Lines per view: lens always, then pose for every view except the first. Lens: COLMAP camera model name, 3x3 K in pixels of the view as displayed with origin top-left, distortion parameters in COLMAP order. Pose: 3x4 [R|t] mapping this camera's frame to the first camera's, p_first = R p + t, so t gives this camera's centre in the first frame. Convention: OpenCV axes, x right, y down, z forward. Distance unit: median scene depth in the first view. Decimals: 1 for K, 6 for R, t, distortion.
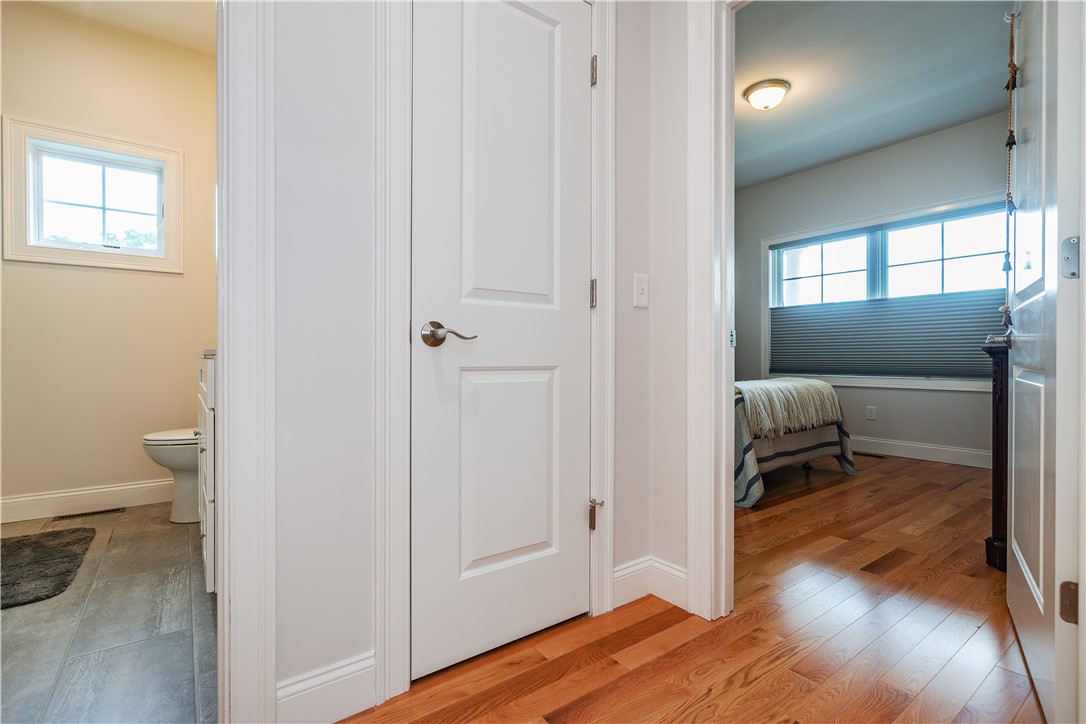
lens RADIAL K [[495.9, 0, 535.7], [0, 495.9, 362.2], [0, 0, 1]] dist [0.005808, 0.001071]
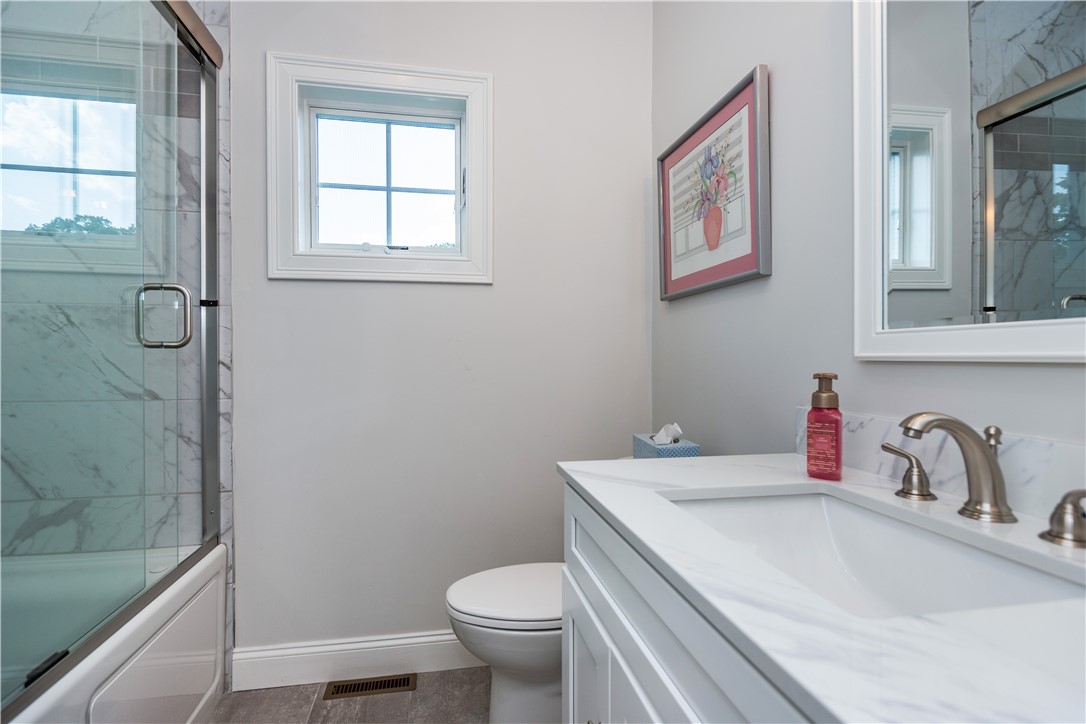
lens RADIAL K [[539.5, 0, 538.8], [0, 539.5, 361.6], [0, 0, 1]] dist [0.003866, 0.002117]
pose [[0.916650, 0.006179, -0.399642, -0.464213], [-0.004154, 0.999974, 0.005934, -0.103180], [0.399668, -0.003780, 0.916652, 0.499372]]
